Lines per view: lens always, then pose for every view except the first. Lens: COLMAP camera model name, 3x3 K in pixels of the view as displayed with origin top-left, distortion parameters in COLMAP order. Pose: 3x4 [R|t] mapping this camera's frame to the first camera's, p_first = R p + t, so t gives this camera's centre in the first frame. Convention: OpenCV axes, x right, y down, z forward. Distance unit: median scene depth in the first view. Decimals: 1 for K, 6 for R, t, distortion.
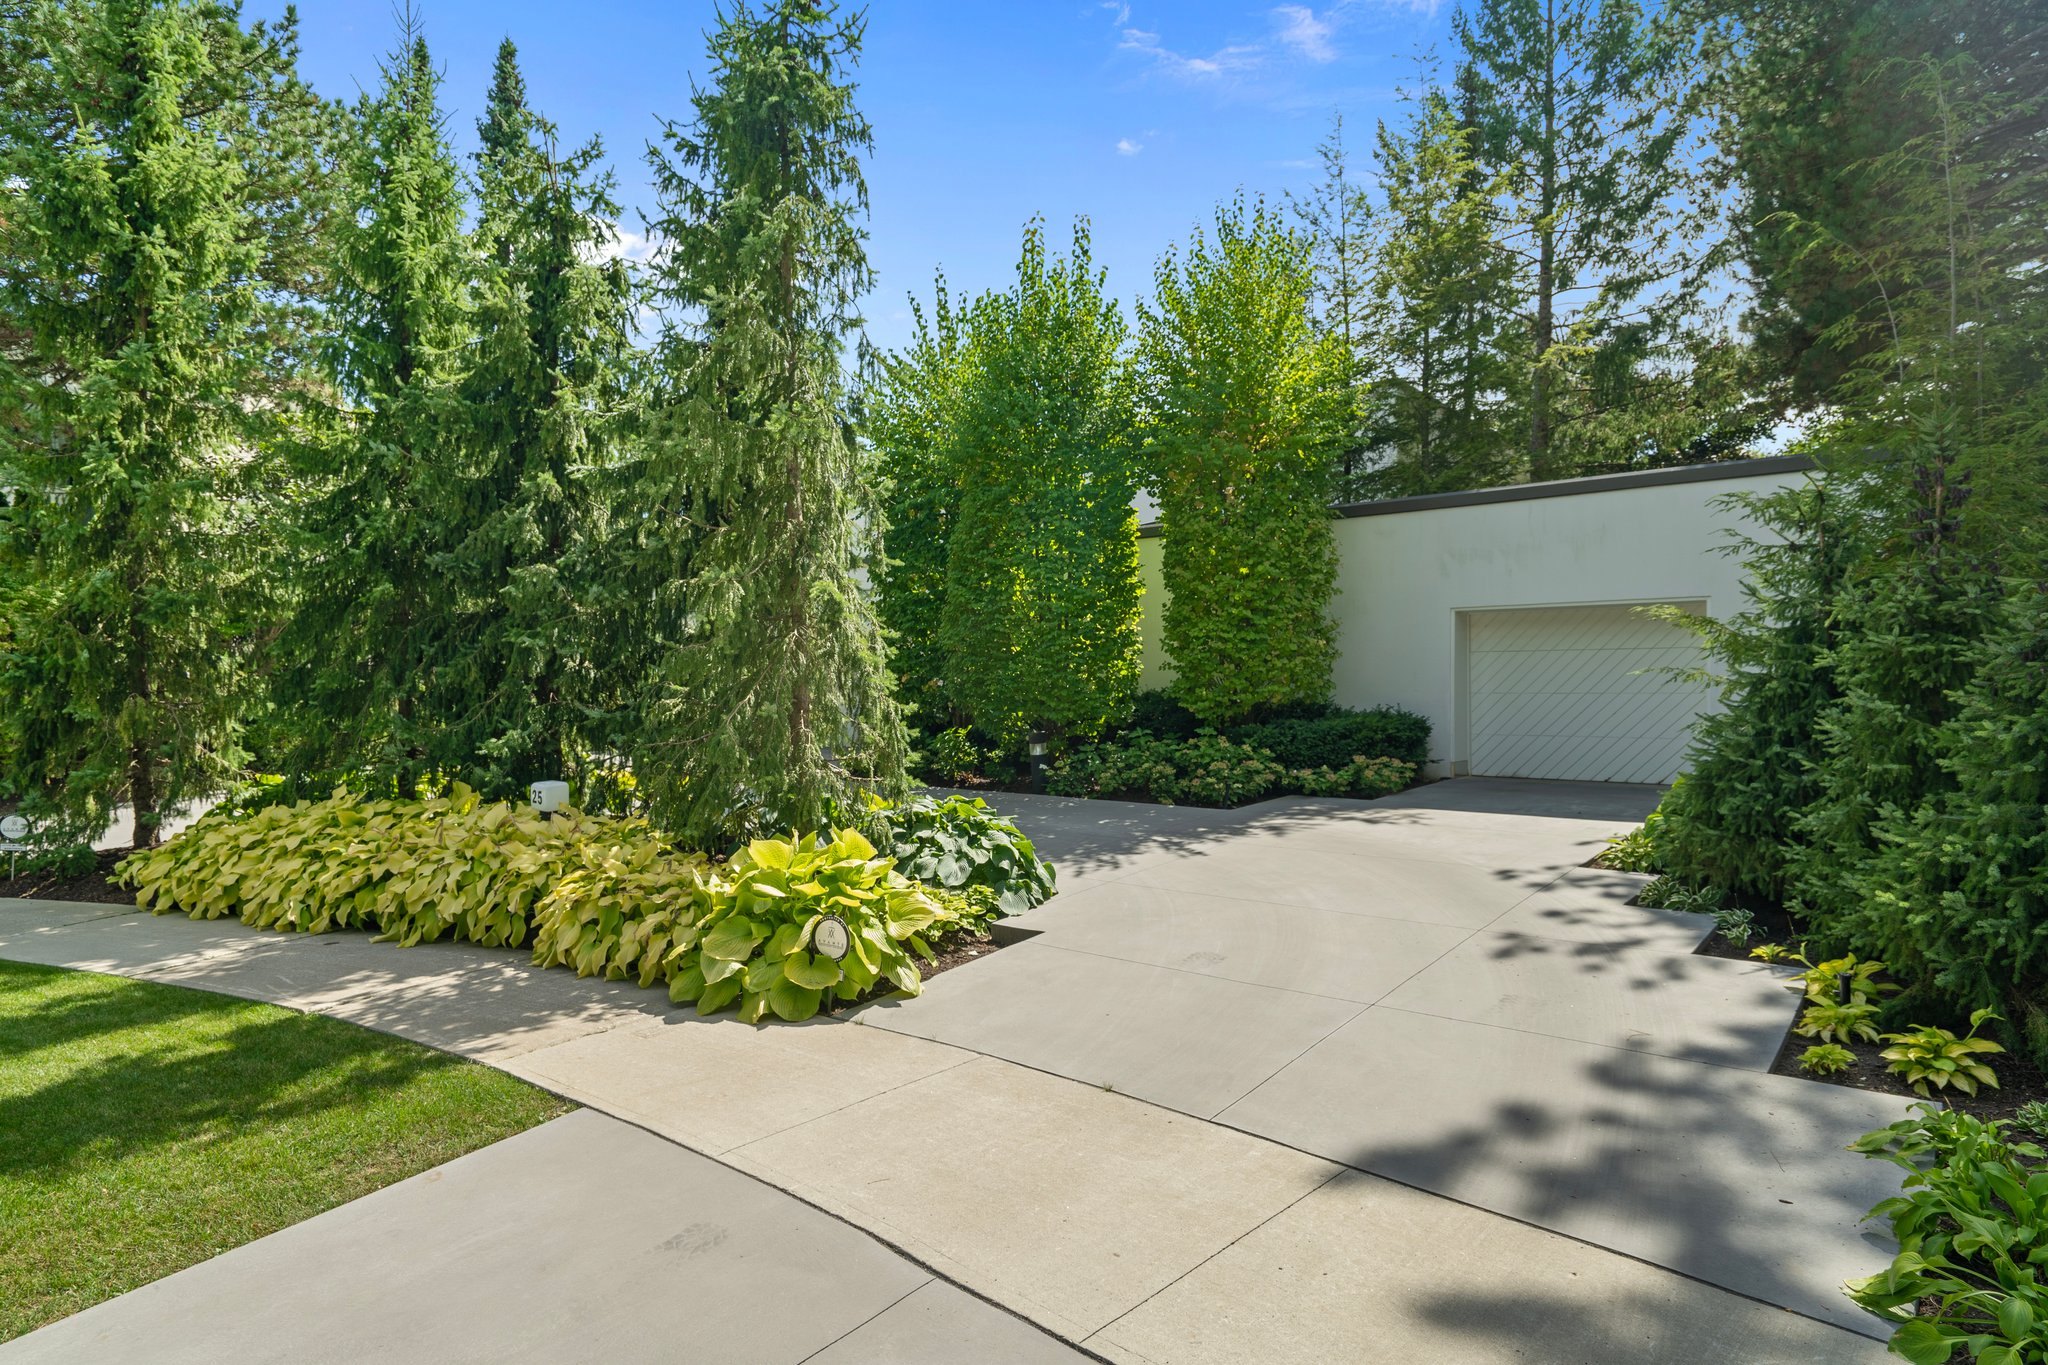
lens RADIAL K [[1187.9, 0, 1025.1], [0, 1187.9, 684.3], [0, 0, 1]] dist [0.010444, -0.002343]
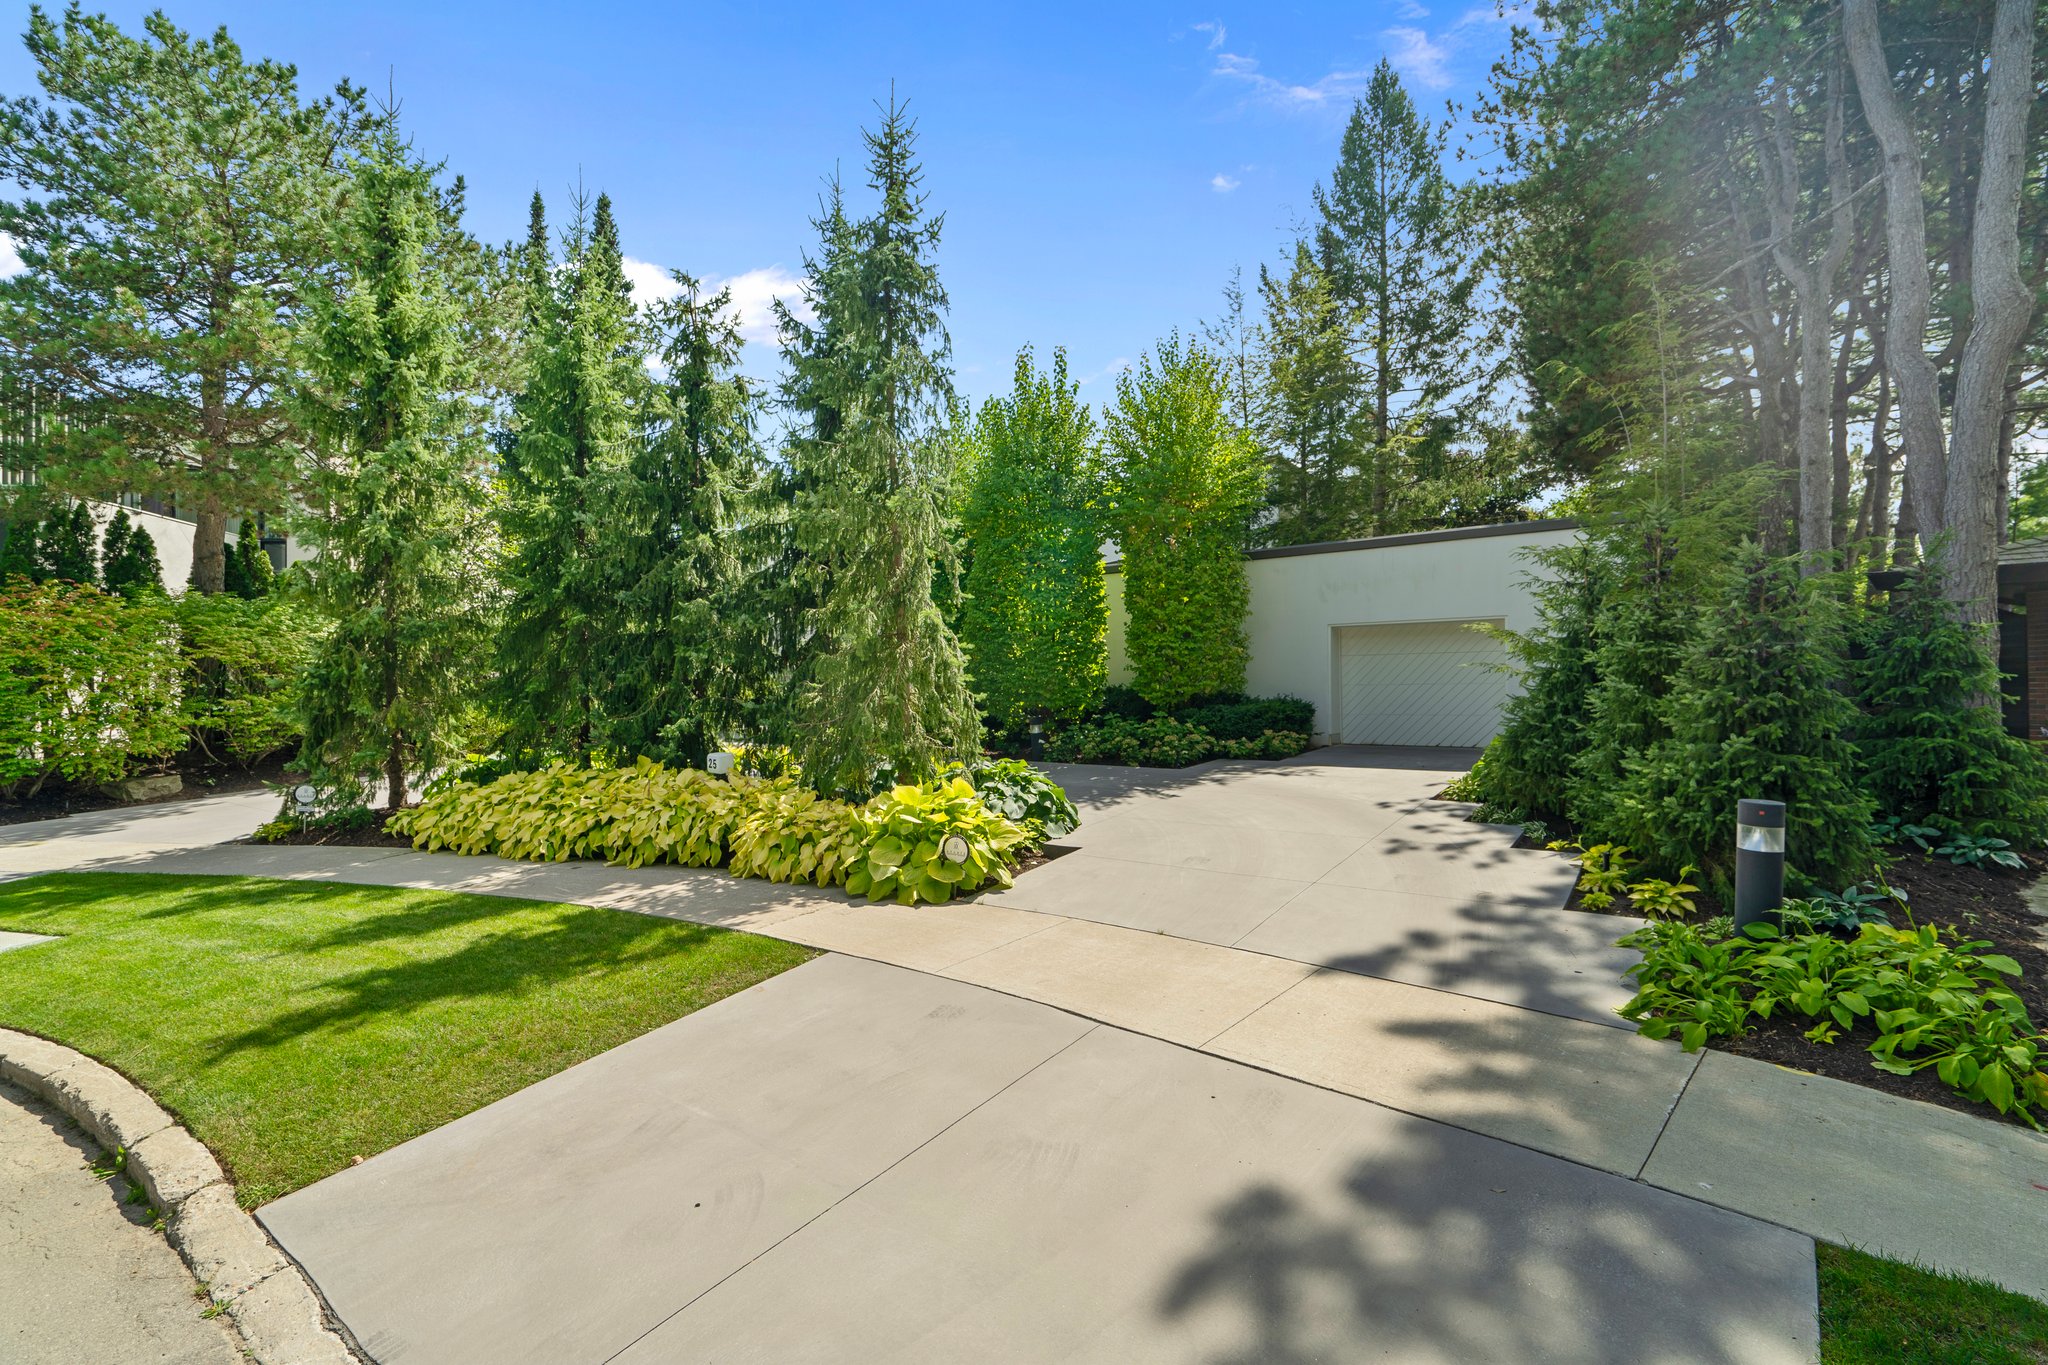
lens RADIAL K [[940.8, 0, 1021.1], [0, 940.8, 687.7], [0, 0, 1]] dist [-0.002042, -0.000548]
pose [[0.998257, -0.011103, 0.057963, -0.110474], [0.010953, 0.999936, 0.002906, 0.005254], [-0.057992, -0.002266, 0.998315, -0.140788]]
